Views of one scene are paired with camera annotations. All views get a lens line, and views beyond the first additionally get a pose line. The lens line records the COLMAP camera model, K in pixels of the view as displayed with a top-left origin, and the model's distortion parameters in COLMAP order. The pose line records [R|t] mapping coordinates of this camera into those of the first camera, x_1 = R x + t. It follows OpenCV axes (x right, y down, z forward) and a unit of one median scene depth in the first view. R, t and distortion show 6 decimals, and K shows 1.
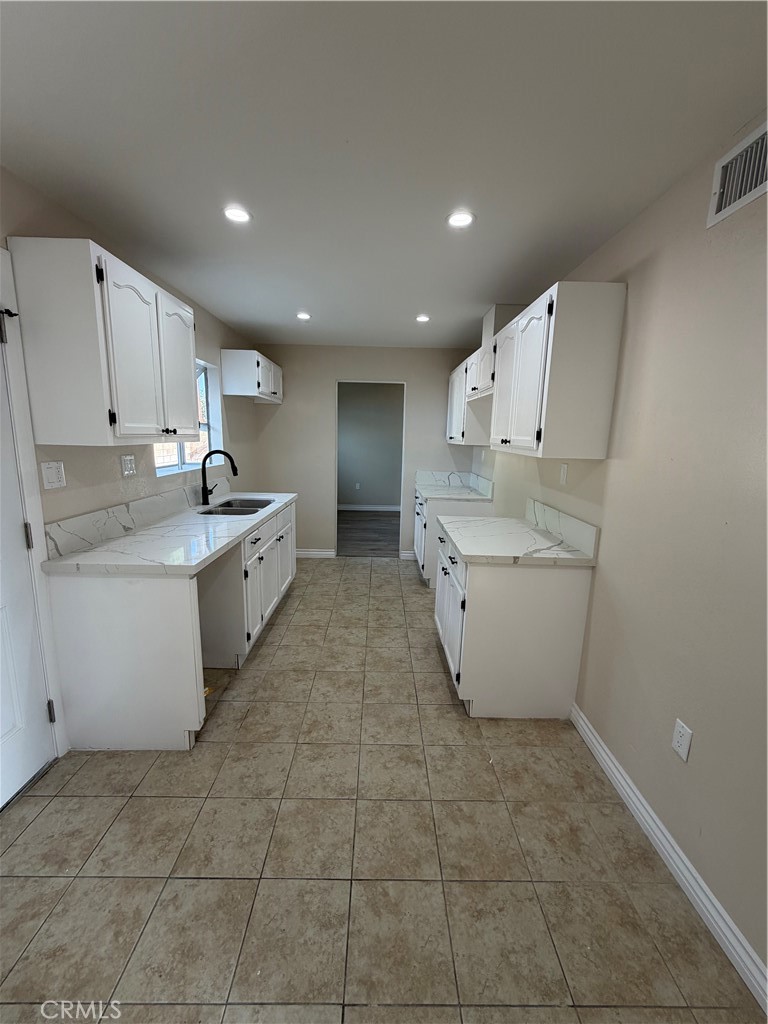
lens RADIAL K [[410.1, 0, 381.0], [0, 410.1, 510.7], [0, 0, 1]] dist [0.000448, -0.000493]
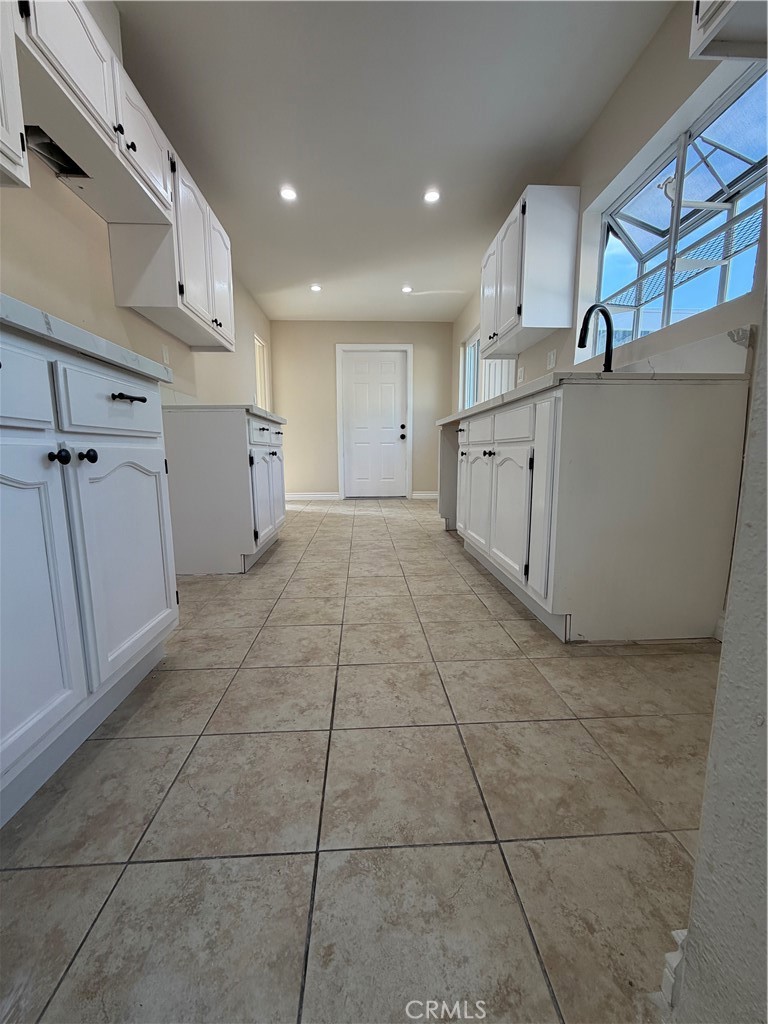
lens RADIAL K [[410.1, 0, 380.0], [0, 410.1, 511.0], [0, 0, 1]] dist [0.000448, -0.000493]
pose [[-0.998828, -0.015247, -0.045946, -0.070410], [-0.029164, 0.947057, 0.319739, -0.057223], [0.038639, 0.320704, -0.946391, 2.091500]]
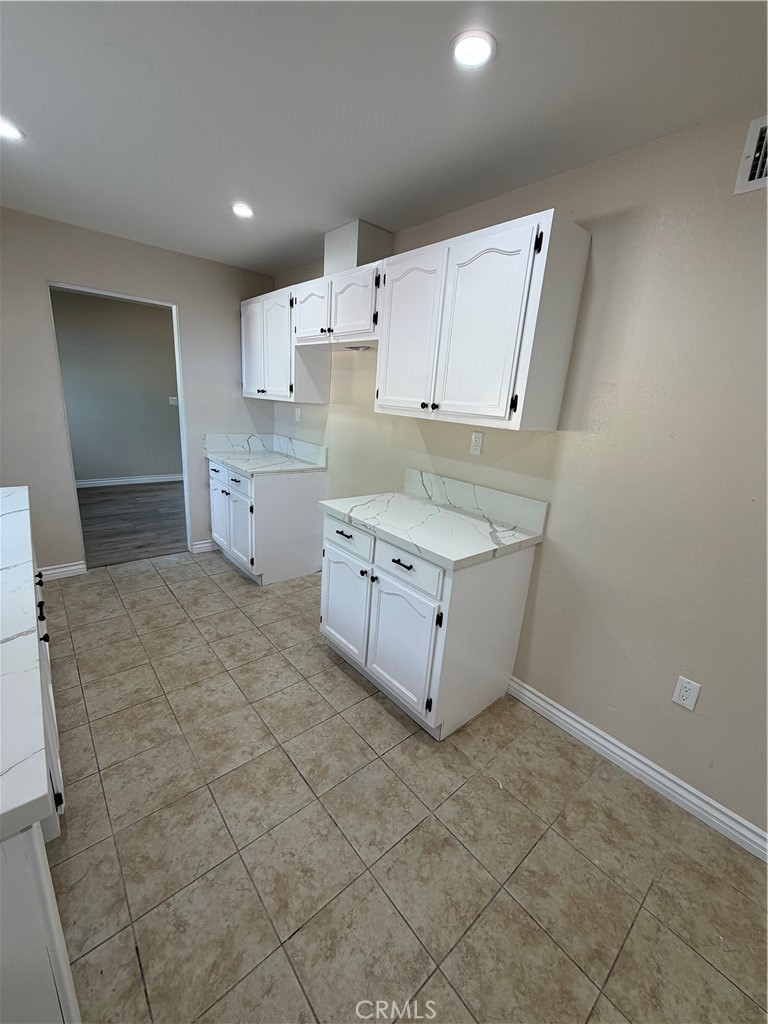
lens RADIAL K [[410.1, 0, 386.3], [0, 410.1, 511.7], [0, 0, 1]] dist [0.000448, -0.000493]
pose [[0.759800, -0.147487, 0.633208, -0.294828], [0.069394, 0.986763, 0.146570, -0.083882], [-0.646443, -0.067422, 0.759977, 0.409019]]
